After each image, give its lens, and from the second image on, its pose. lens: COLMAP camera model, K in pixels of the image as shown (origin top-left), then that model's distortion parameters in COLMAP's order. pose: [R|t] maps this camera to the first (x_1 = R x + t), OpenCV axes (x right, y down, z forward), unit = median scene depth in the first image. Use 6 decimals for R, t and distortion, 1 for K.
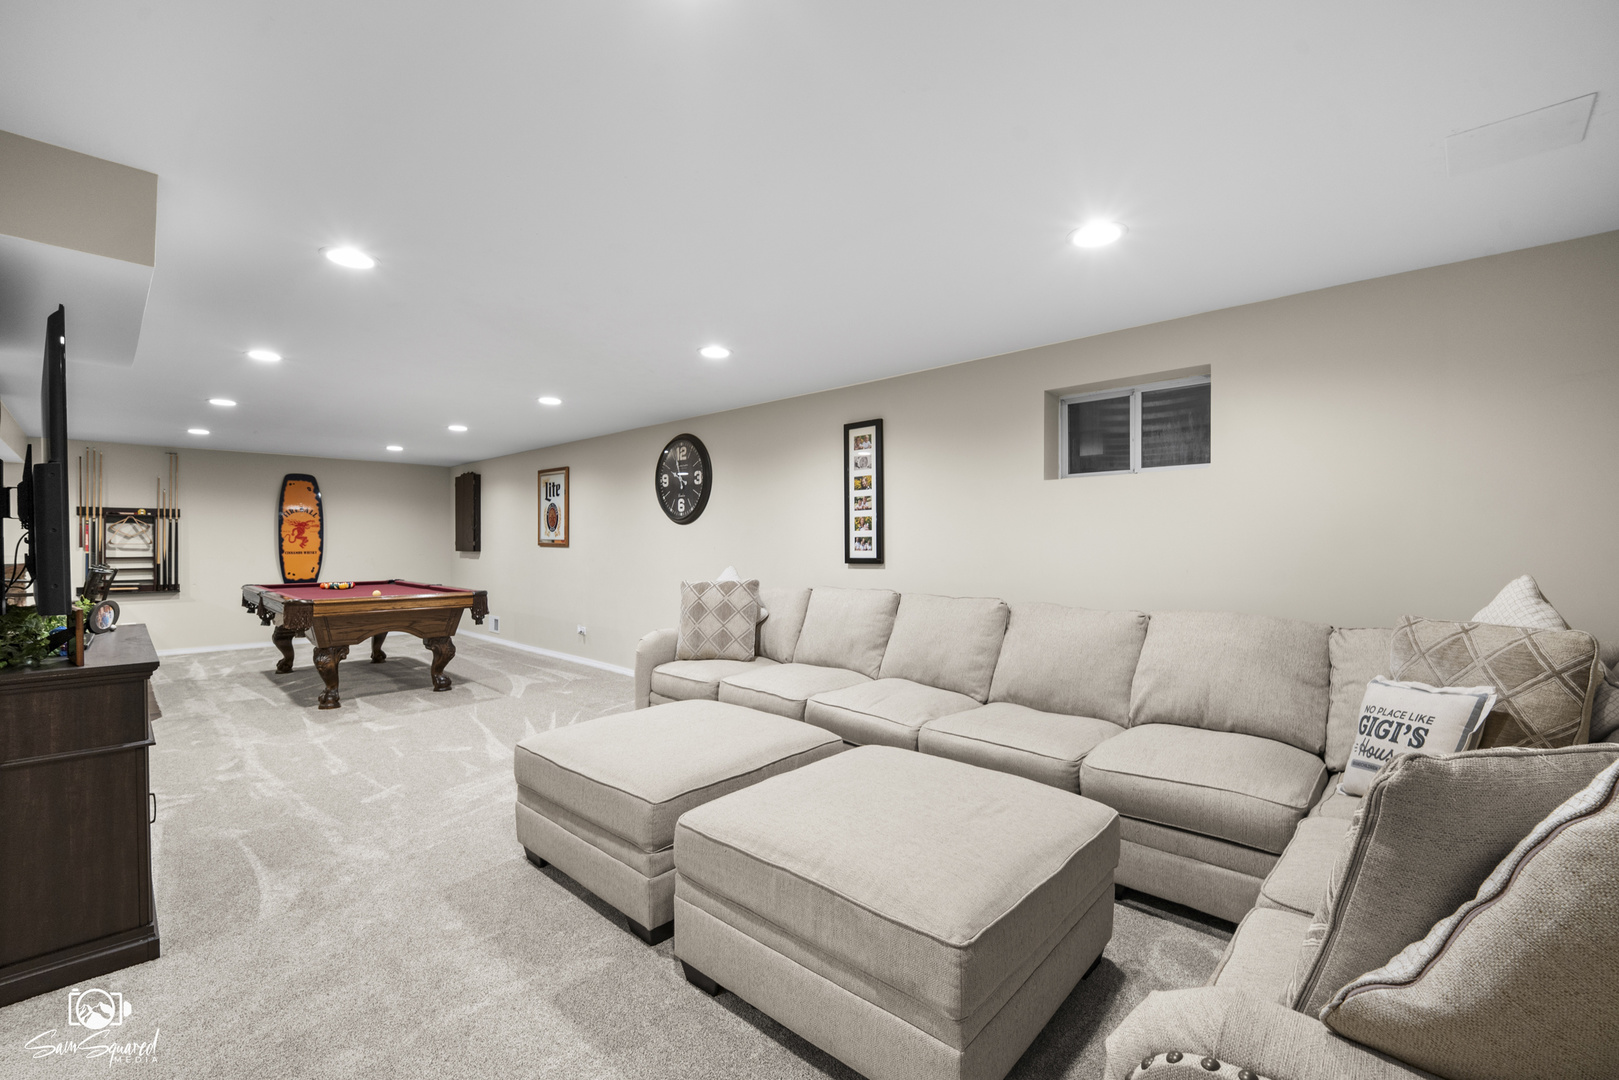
lens RADIAL K [[669.8, 0, 802.0], [0, 669.8, 543.8], [0, 0, 1]] dist [-0.011688, -0.000042]
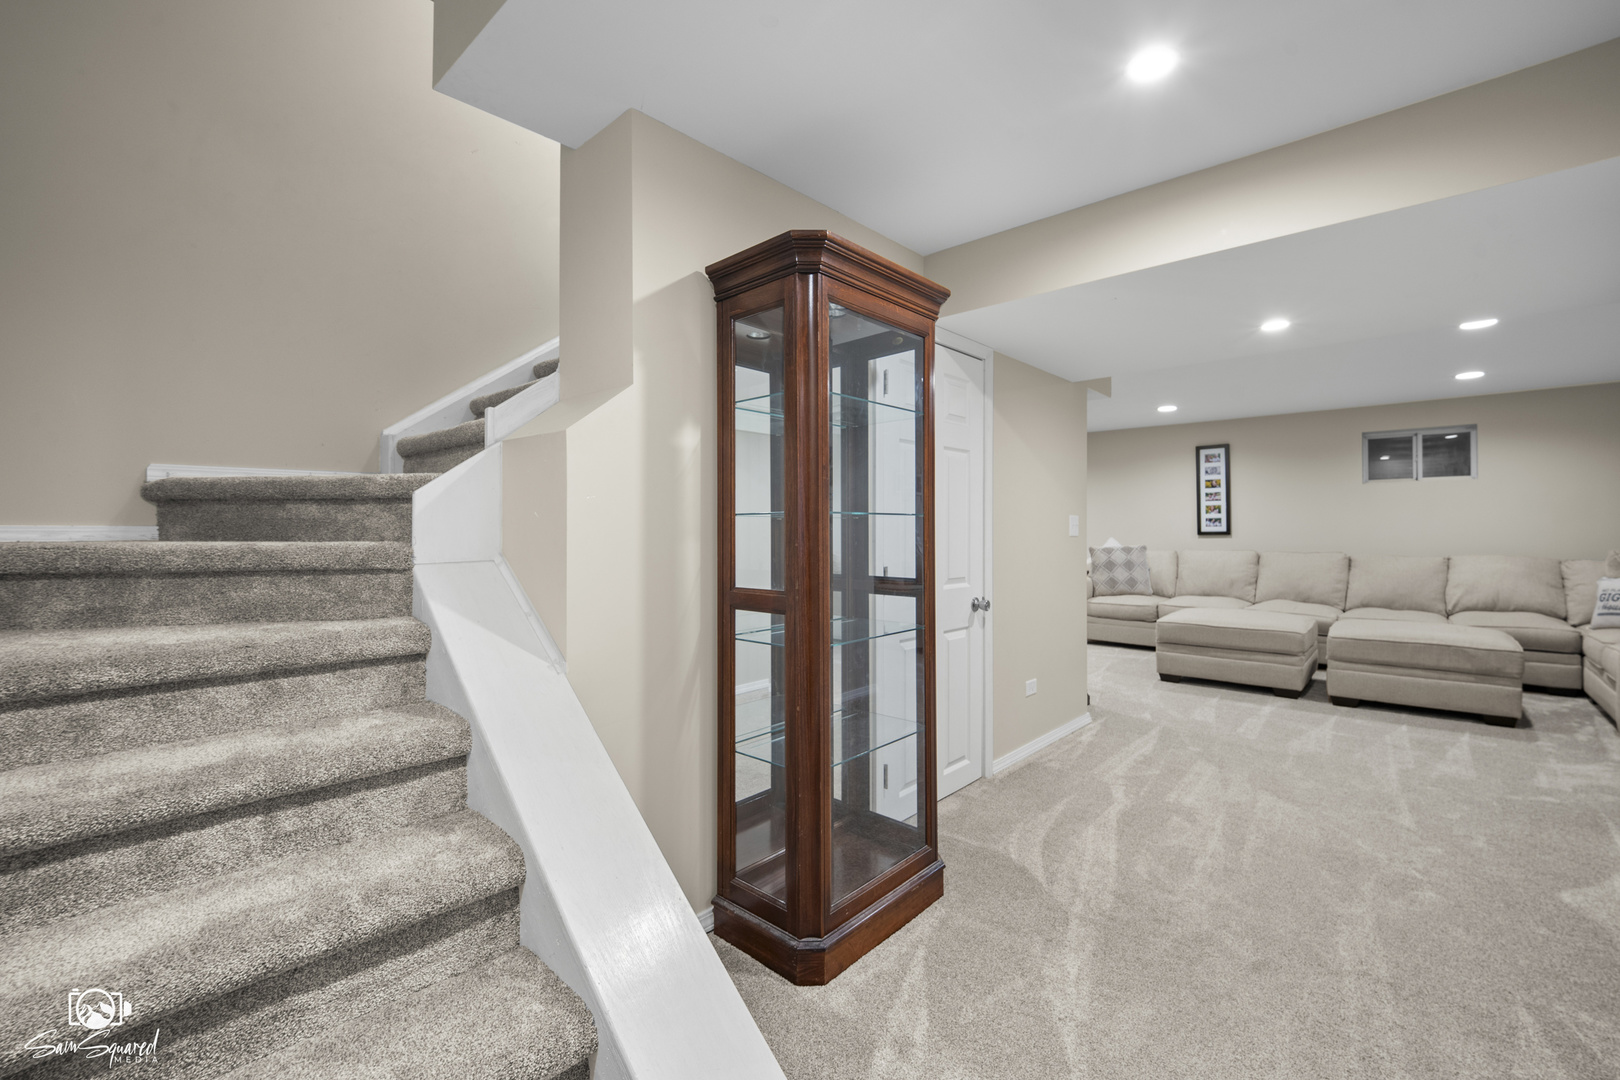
lens RADIAL K [[670.2, 0, 818.8], [0, 670.2, 532.0], [0, 0, 1]] dist [-0.011688, -0.000042]
pose [[0.999455, 0.001425, 0.032973, -0.994649], [-0.001247, 0.999985, -0.005395, 0.036170], [-0.032980, 0.005351, 0.999442, -0.604984]]
